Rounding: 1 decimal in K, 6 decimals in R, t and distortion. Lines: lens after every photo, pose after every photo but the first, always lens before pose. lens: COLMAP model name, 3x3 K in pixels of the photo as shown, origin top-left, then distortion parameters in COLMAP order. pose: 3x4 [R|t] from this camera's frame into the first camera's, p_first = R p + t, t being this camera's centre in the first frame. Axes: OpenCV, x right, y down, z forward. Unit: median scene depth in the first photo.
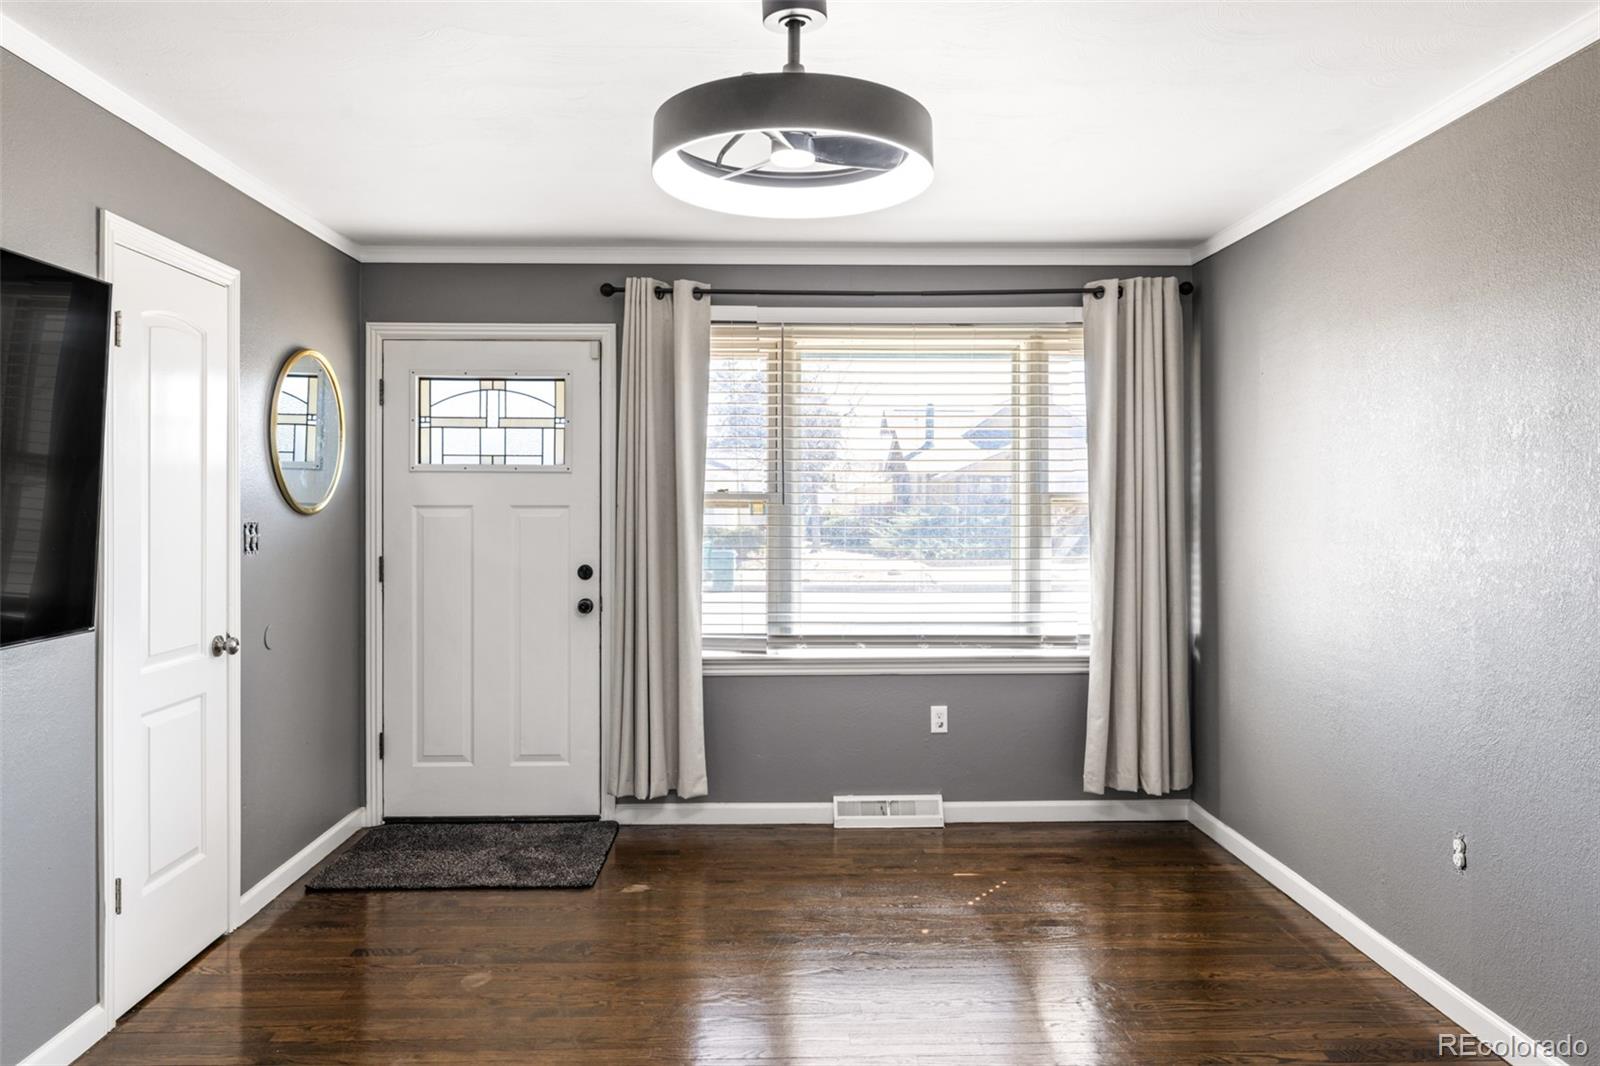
lens RADIAL K [[1104.2, 0, 793.9], [0, 1104.2, 503.1], [0, 0, 1]] dist [0.000098, 0.001425]
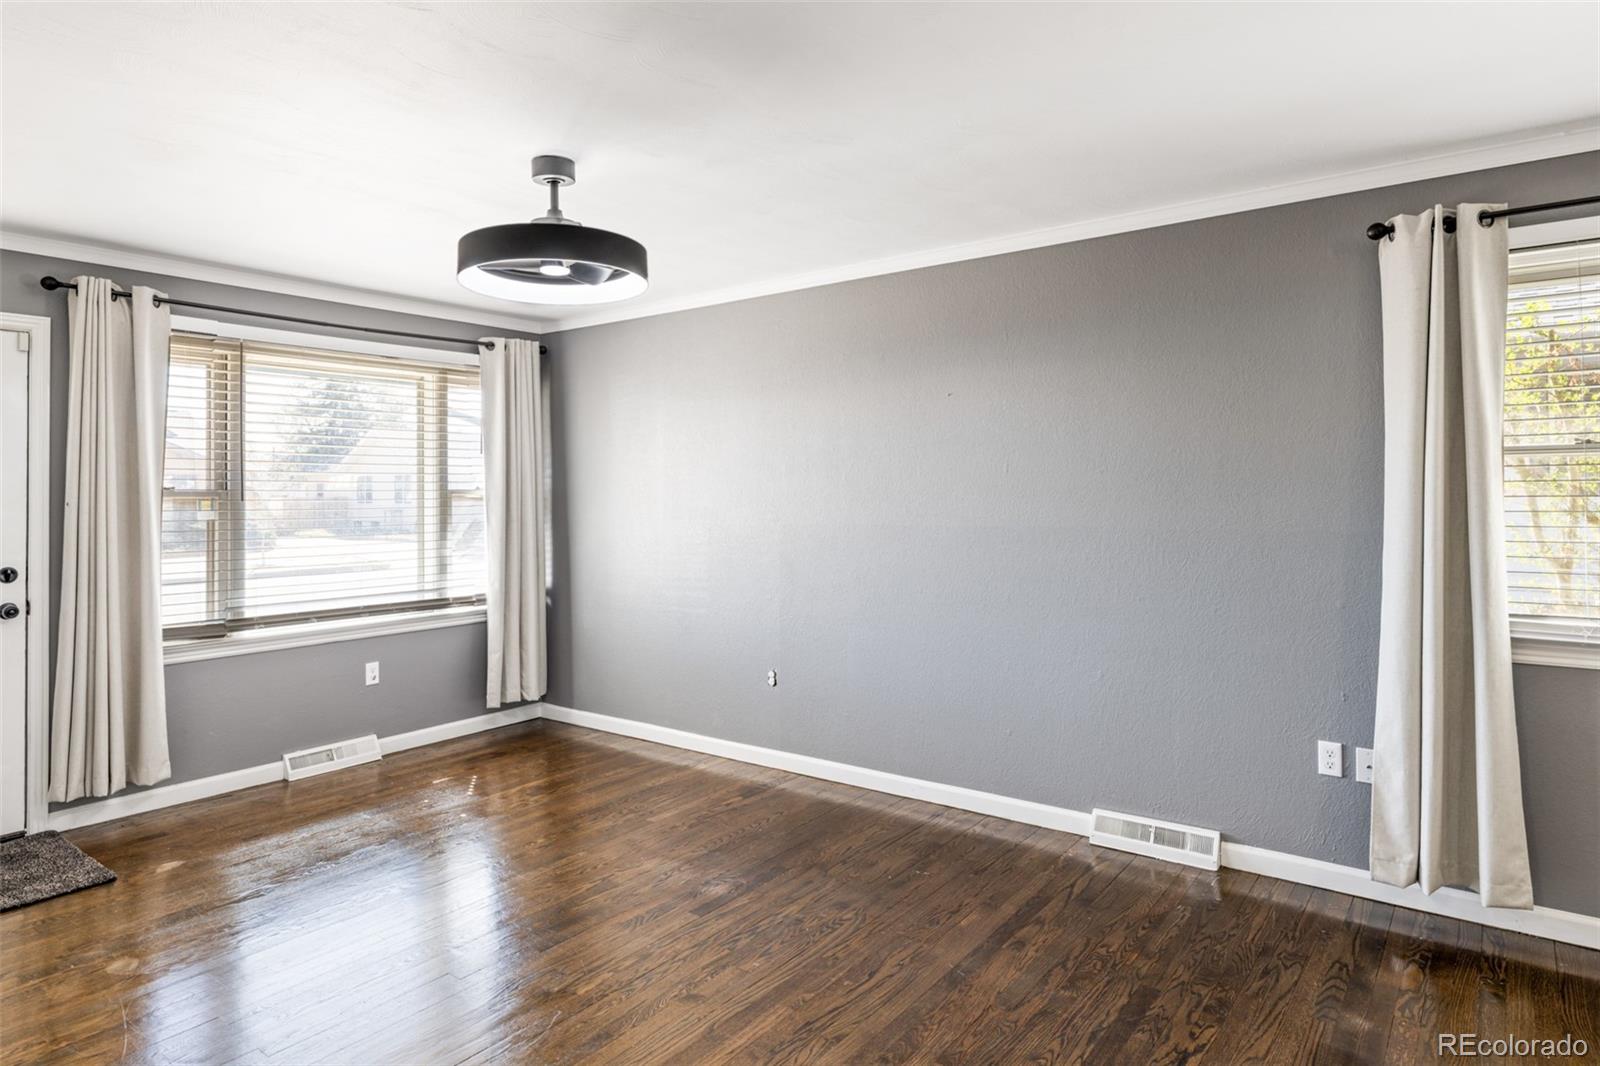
lens RADIAL K [[931.8, 0, 800.0], [0, 931.8, 471.6], [0, 0, 1]] dist [-0.000090, 0.000498]
pose [[0.619764, 0.013920, 0.784665, -0.400901], [0.009532, 0.999635, -0.025263, 0.000711], [-0.784730, 0.023136, 0.619406, -0.027533]]
